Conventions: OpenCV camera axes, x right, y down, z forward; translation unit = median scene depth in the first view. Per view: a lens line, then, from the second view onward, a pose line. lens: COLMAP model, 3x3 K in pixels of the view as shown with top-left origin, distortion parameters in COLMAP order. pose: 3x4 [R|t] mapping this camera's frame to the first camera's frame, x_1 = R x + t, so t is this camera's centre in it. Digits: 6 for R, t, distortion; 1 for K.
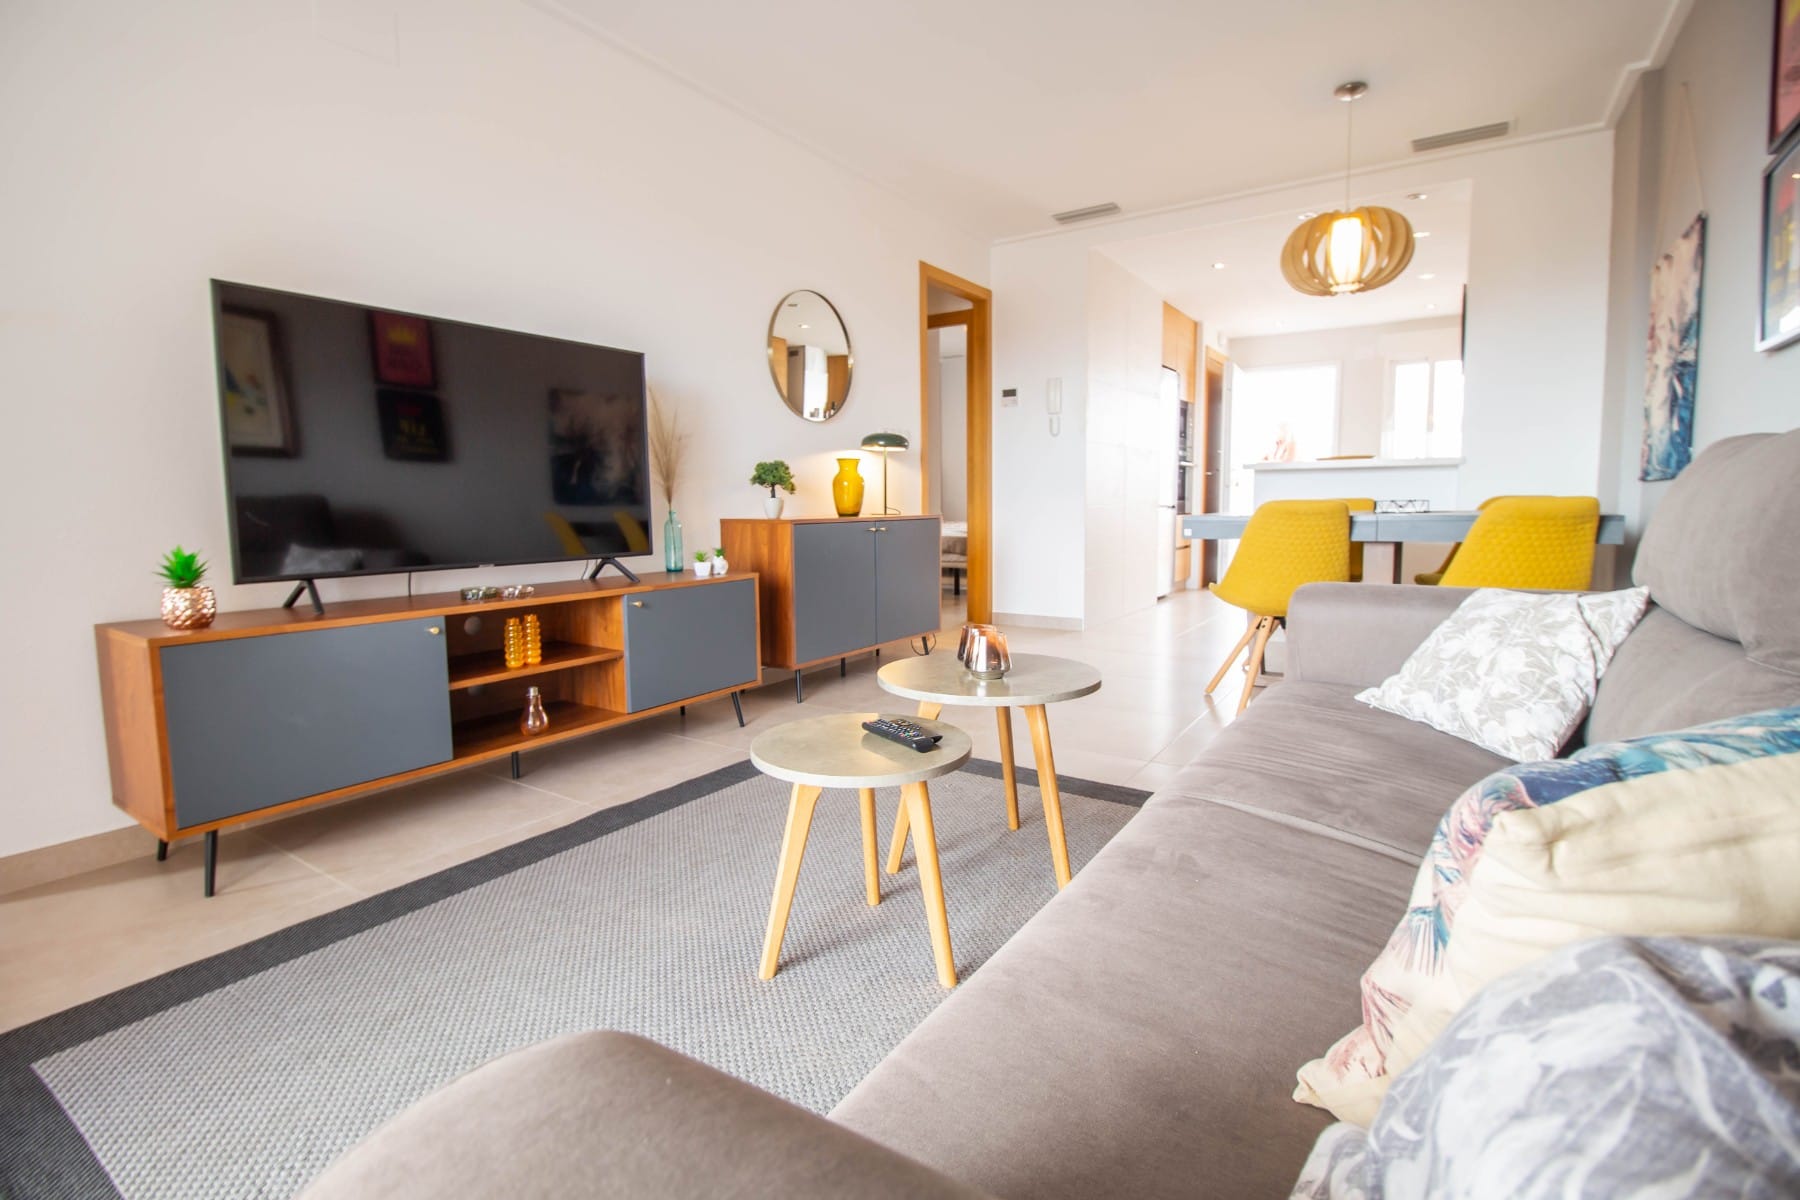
lens RADIAL K [[832.9, 0, 902.1], [0, 832.9, 581.2], [0, 0, 1]] dist [0.000905, -0.014501]
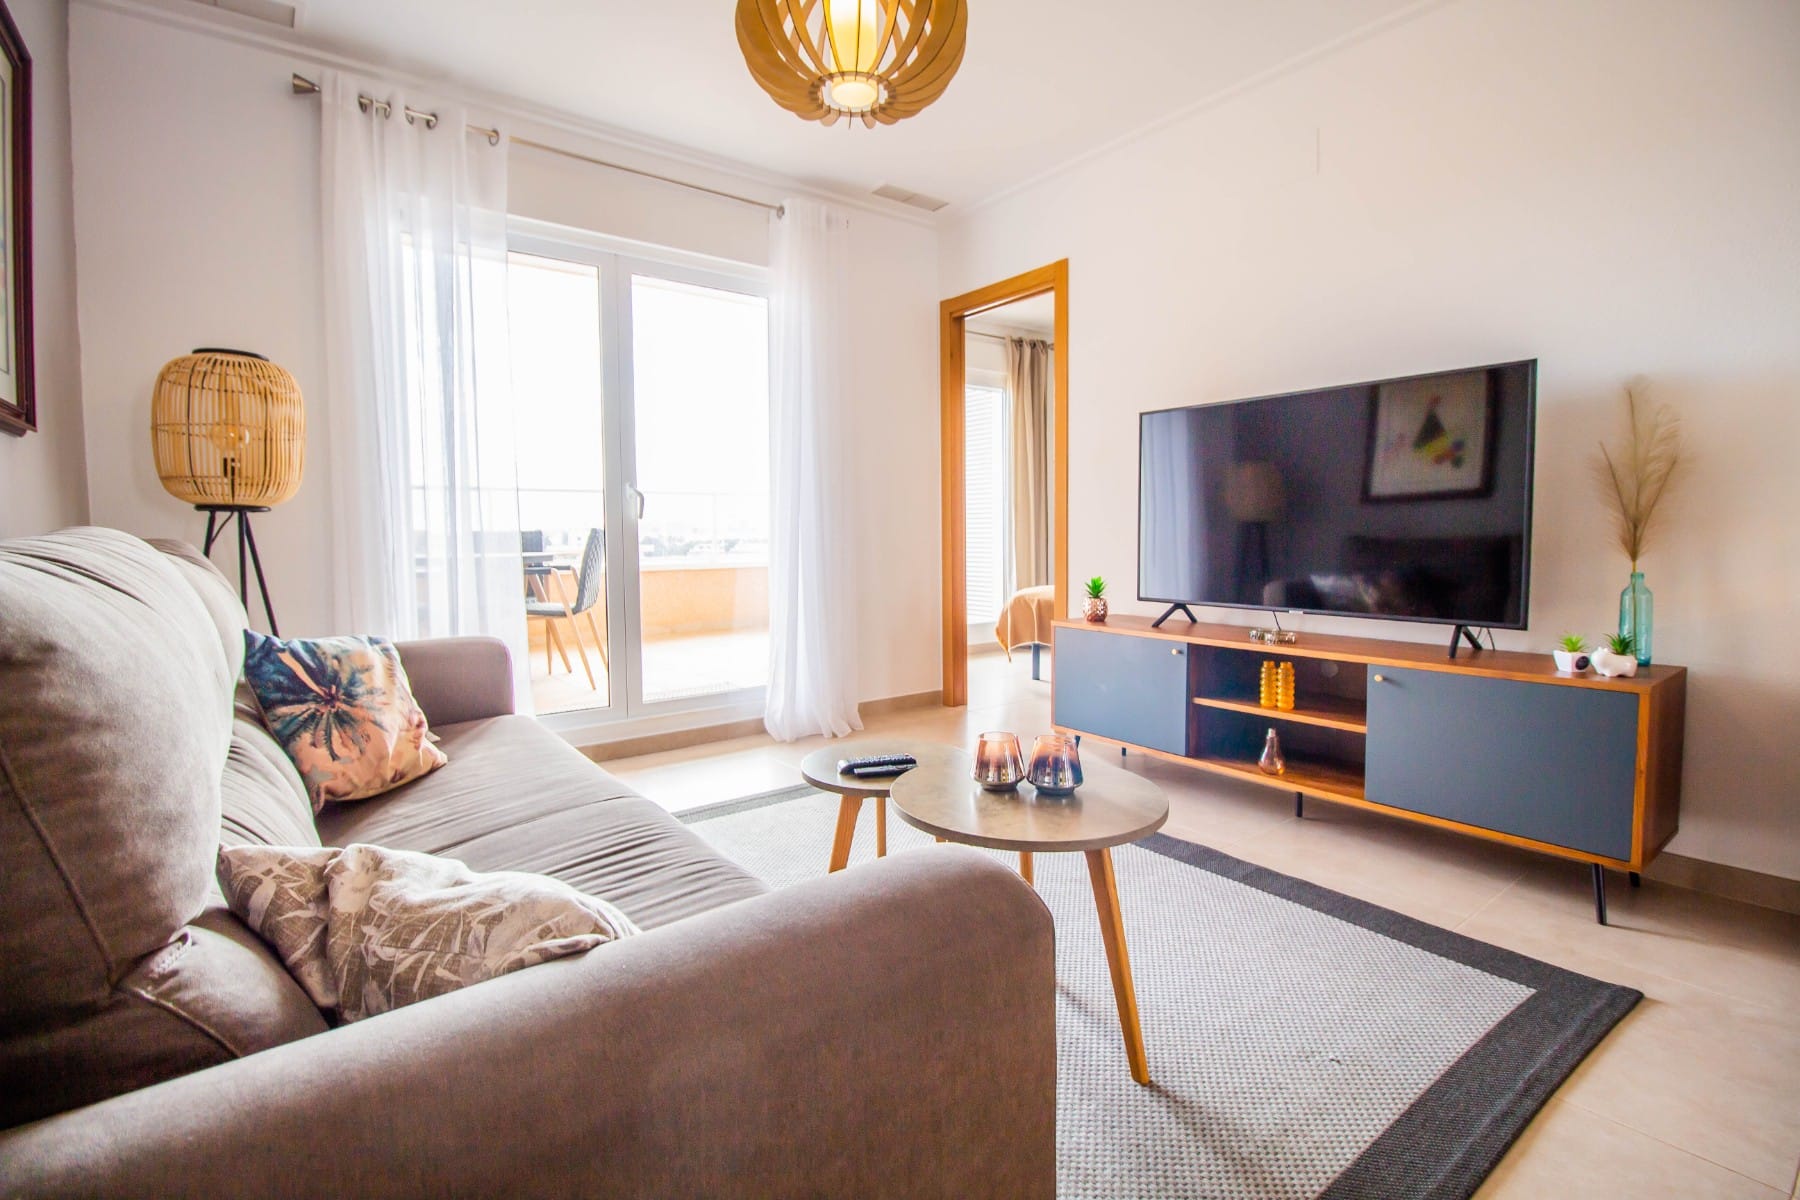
lens RADIAL K [[832.9, 0, 902.1], [0, 832.9, 581.2], [0, 0, 1]] dist [0.000905, -0.014501]
pose [[-0.333042, 0.076629, -0.939793, 0.702494], [-0.067797, 0.992166, 0.104925, -0.140740], [0.940471, 0.098660, -0.325238, 0.883583]]
